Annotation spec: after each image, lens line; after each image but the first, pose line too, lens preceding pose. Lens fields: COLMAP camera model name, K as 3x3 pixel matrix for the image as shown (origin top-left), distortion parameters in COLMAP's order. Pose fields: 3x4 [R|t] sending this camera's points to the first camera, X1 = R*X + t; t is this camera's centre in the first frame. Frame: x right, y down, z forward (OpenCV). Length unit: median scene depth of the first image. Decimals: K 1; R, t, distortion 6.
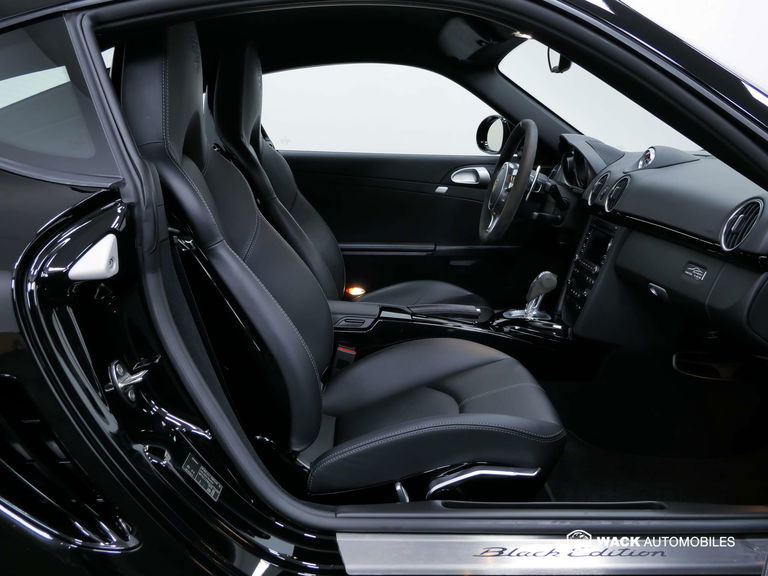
lens RADIAL K [[693.7, 0, 384.4], [0, 693.7, 287.5], [0, 0, 1]] dist [0.004257, 0.006627]
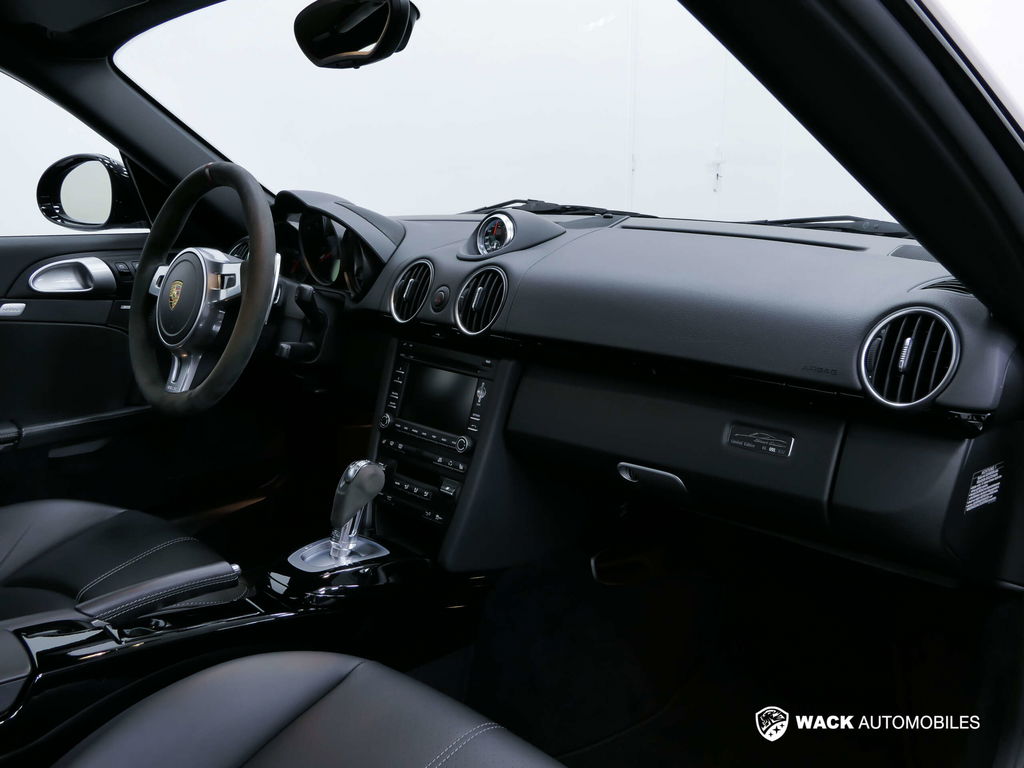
lens RADIAL K [[918.5, 0, 511.1], [0, 918.5, 385.3], [0, 0, 1]] dist [-0.012229, 0.010322]
pose [[0.733737, -0.154984, 0.661521, -0.108189], [0.155605, 0.986089, 0.058434, -0.088110], [-0.661376, 0.060061, 0.747646, 0.370129]]
